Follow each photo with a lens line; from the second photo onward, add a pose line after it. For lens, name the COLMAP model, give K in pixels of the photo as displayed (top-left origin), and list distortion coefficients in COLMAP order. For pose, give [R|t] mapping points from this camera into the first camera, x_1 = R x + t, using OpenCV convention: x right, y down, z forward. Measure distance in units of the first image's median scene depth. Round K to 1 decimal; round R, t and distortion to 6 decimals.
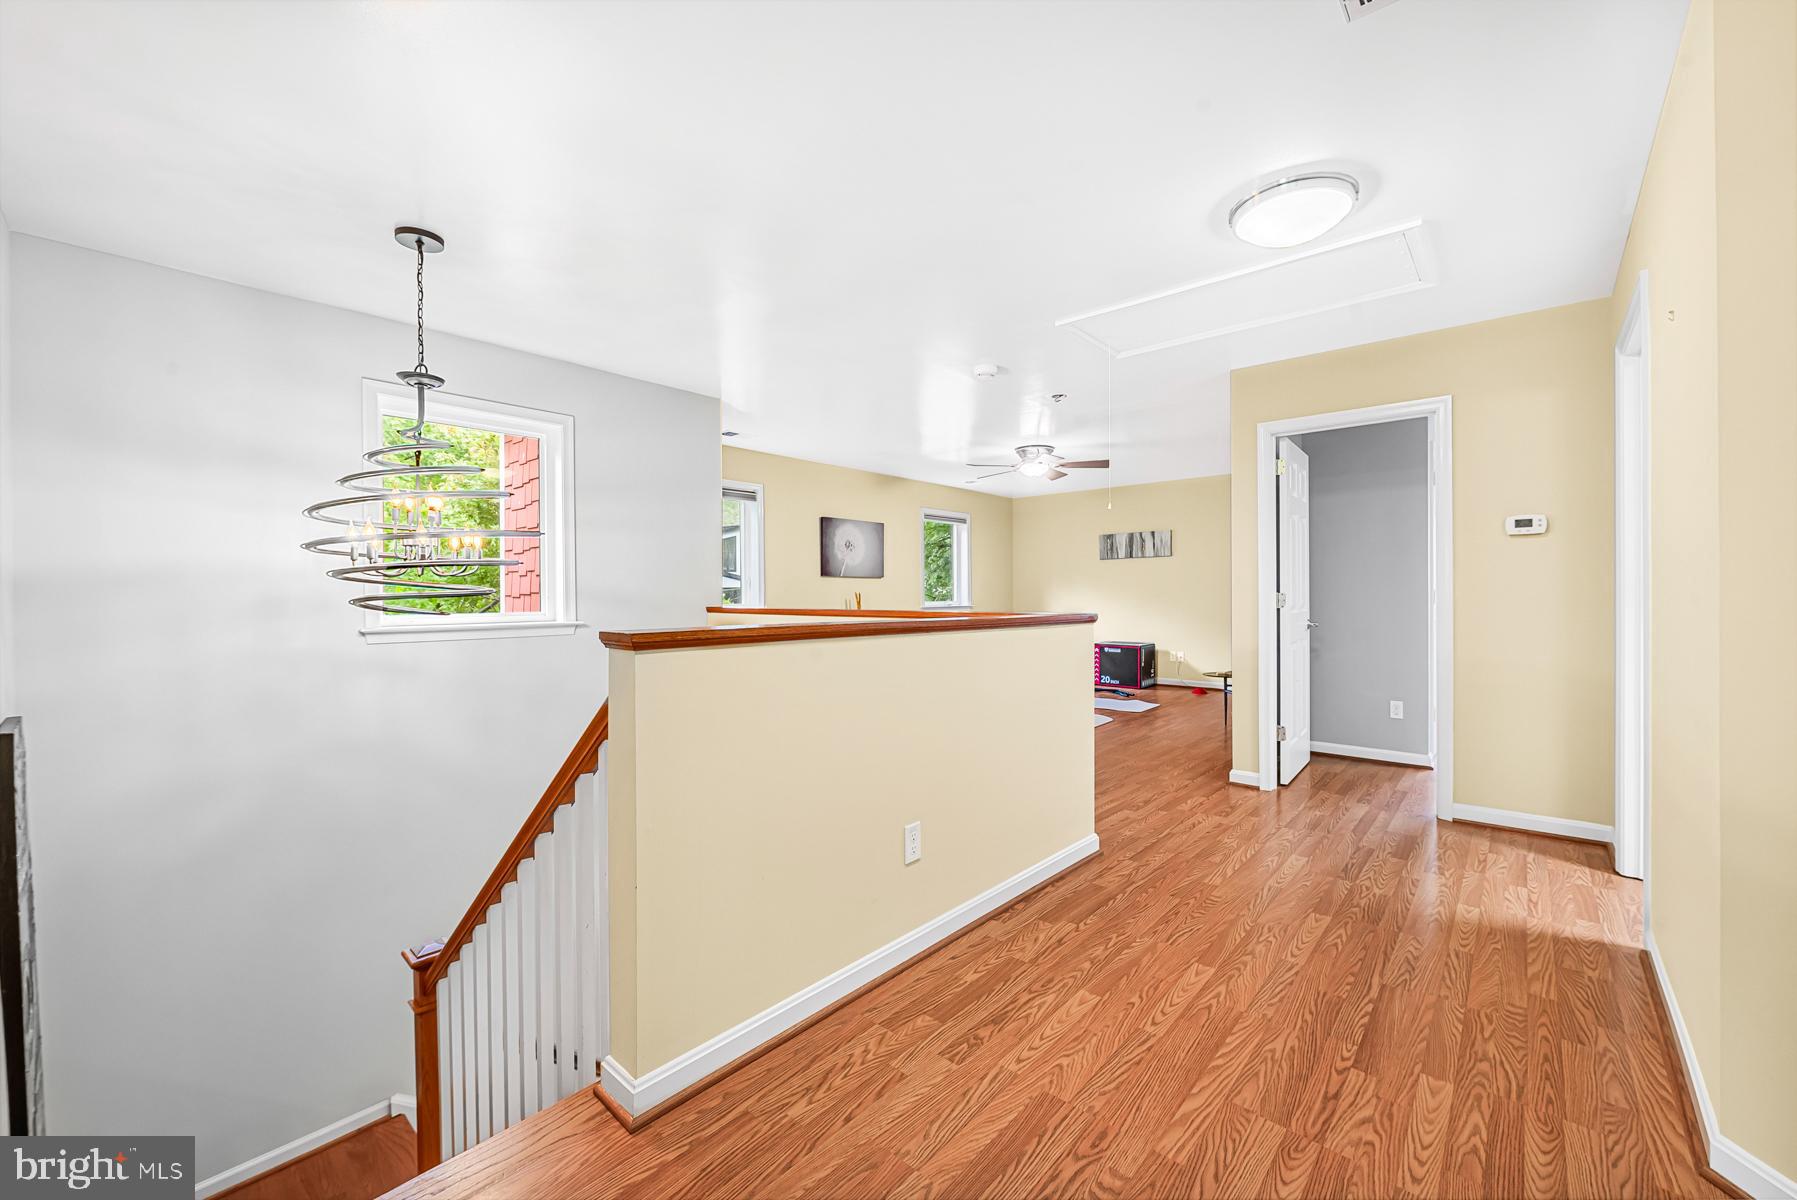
lens RADIAL K [[719.9, 0, 896.0], [0, 719.9, 601.0], [0, 0, 1]] dist [-0.006797, -0.000302]
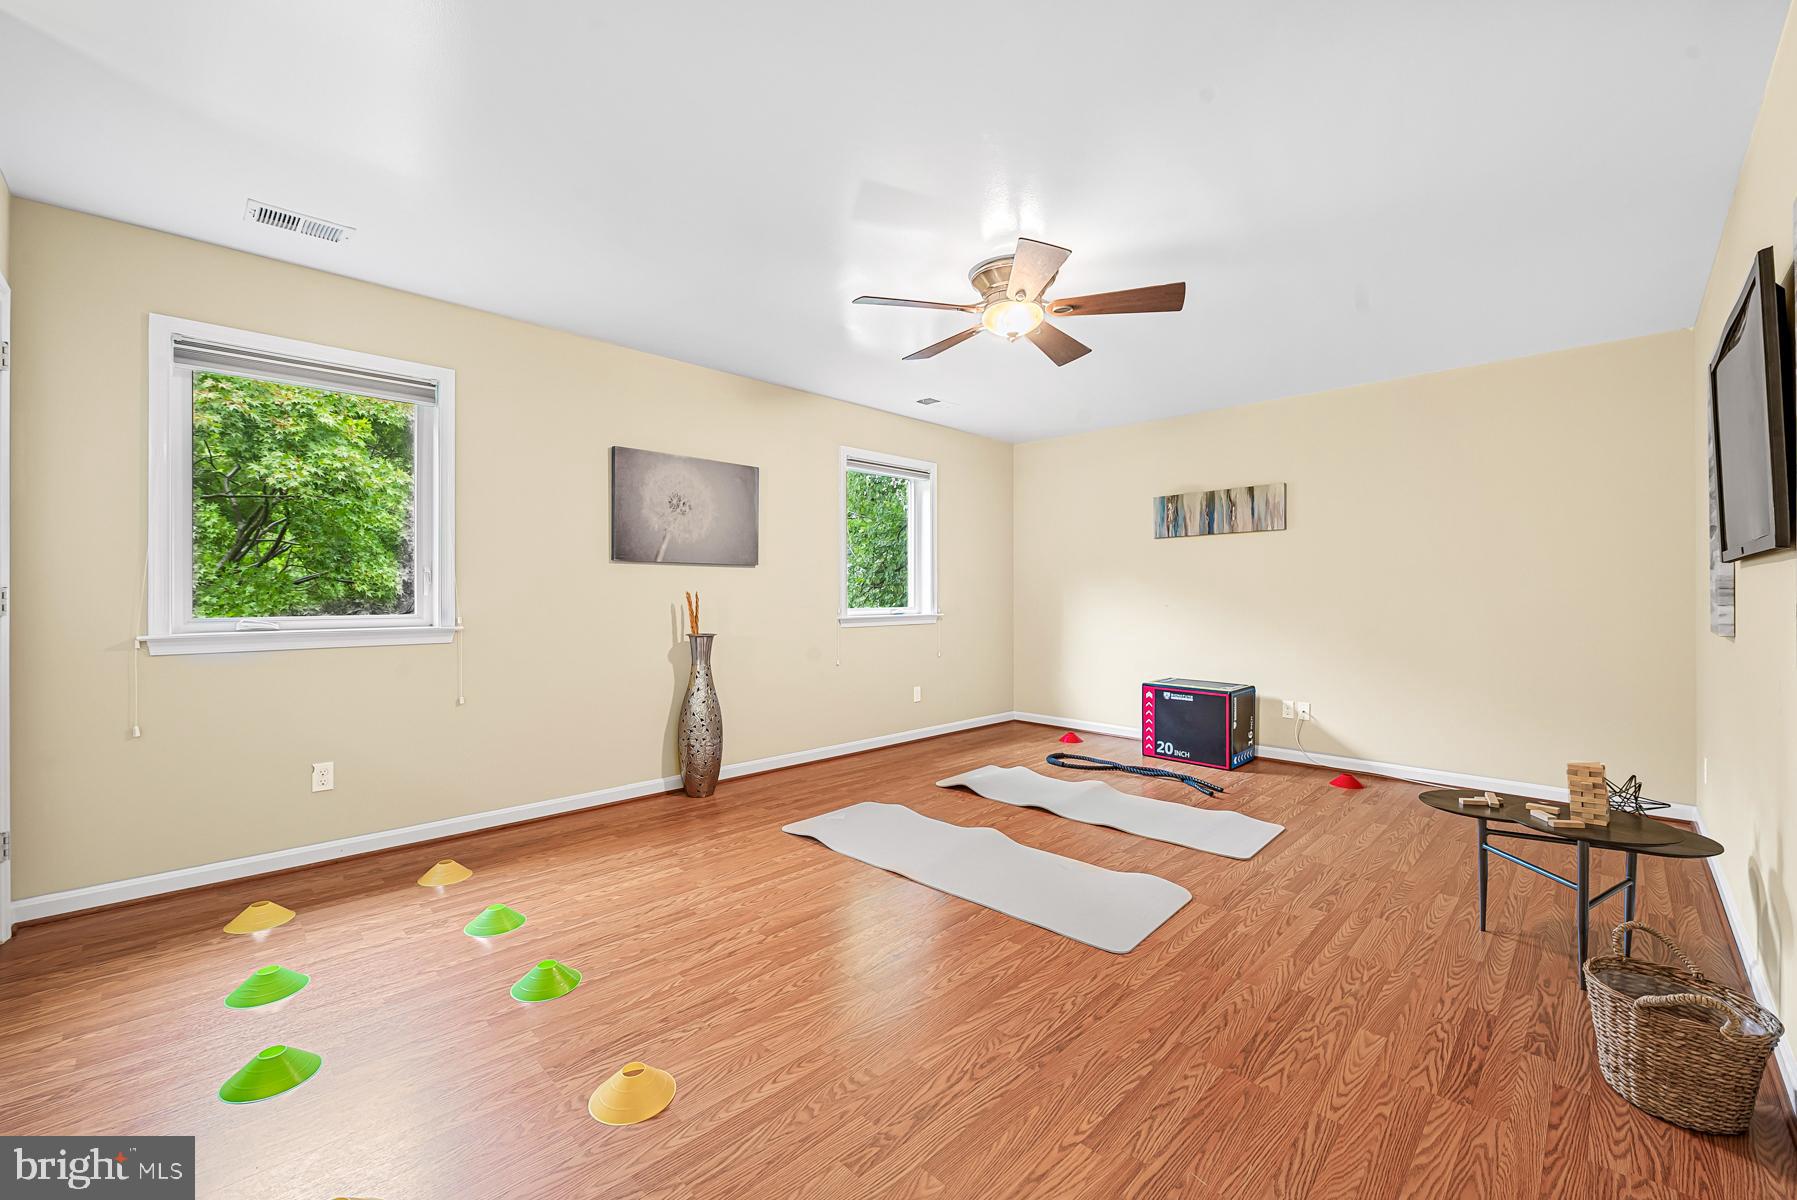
lens RADIAL K [[719.9, 0, 895.6], [0, 719.9, 598.9], [0, 0, 1]] dist [-0.006797, -0.000302]
pose [[0.998143, 0.005885, -0.060631, 0.113866], [-0.005884, 0.999983, 0.000203, -0.006982], [0.060631, 0.000154, 0.998160, 0.423721]]
